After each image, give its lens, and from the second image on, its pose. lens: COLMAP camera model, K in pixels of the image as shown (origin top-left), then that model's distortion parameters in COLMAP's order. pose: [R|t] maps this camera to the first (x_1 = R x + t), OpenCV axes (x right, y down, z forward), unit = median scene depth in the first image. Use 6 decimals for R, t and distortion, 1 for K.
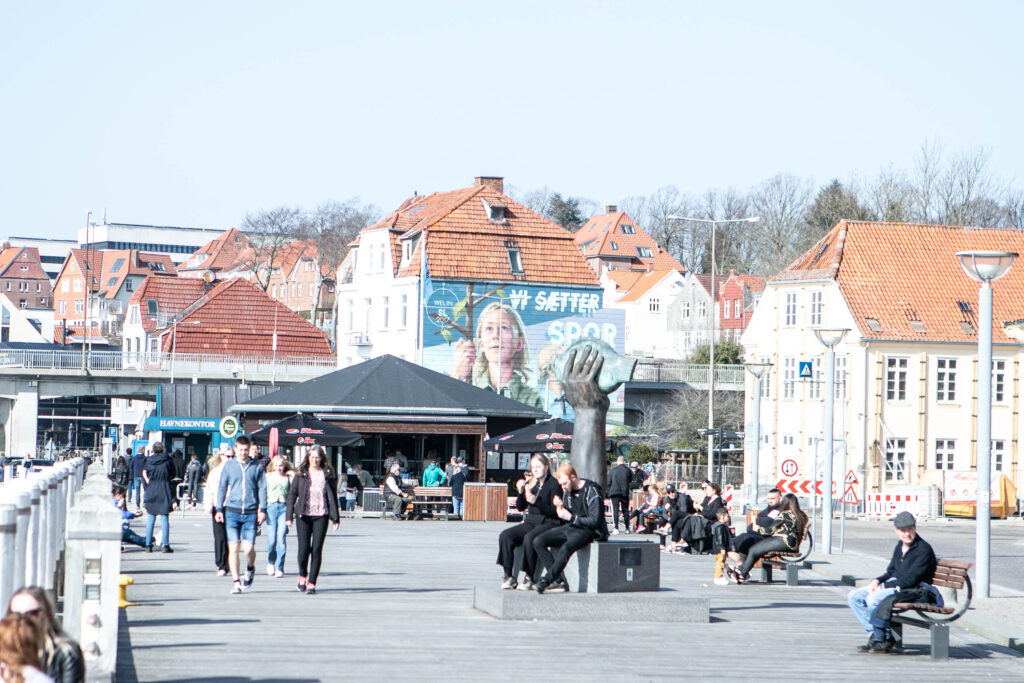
lens RADIAL K [[3335.1, 0, 511.0], [0, 3335.1, 341.3], [0, 0, 1]] dist [0.267327, 0.000000]
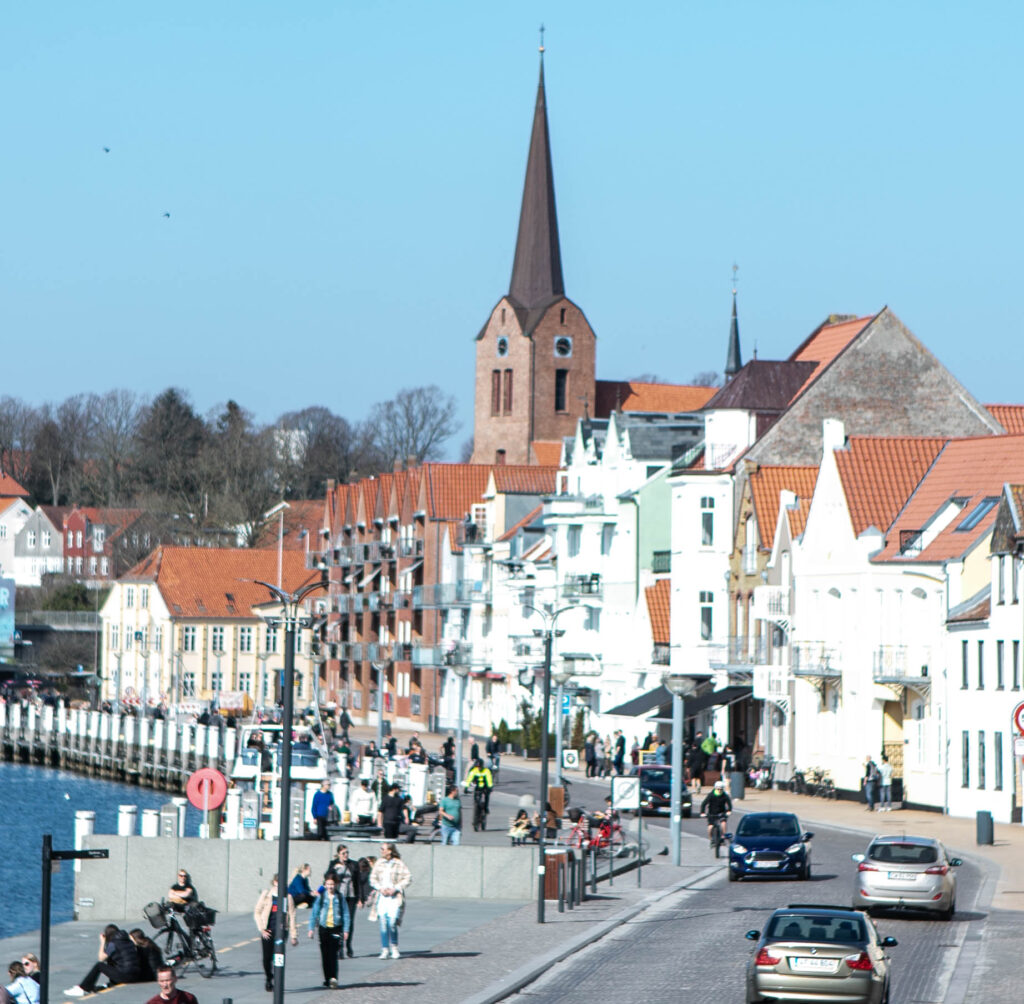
lens RADIAL K [[3796.8, 0, 511.9], [0, 3796.8, 501.6], [0, 0, 1]] dist [-0.103918, 0.000000]
pose [[0.982901, 0.003105, 0.184107, -0.071304], [-0.001584, 0.999963, -0.008405, -0.036919], [-0.184127, 0.007970, 0.982870, -0.823940]]
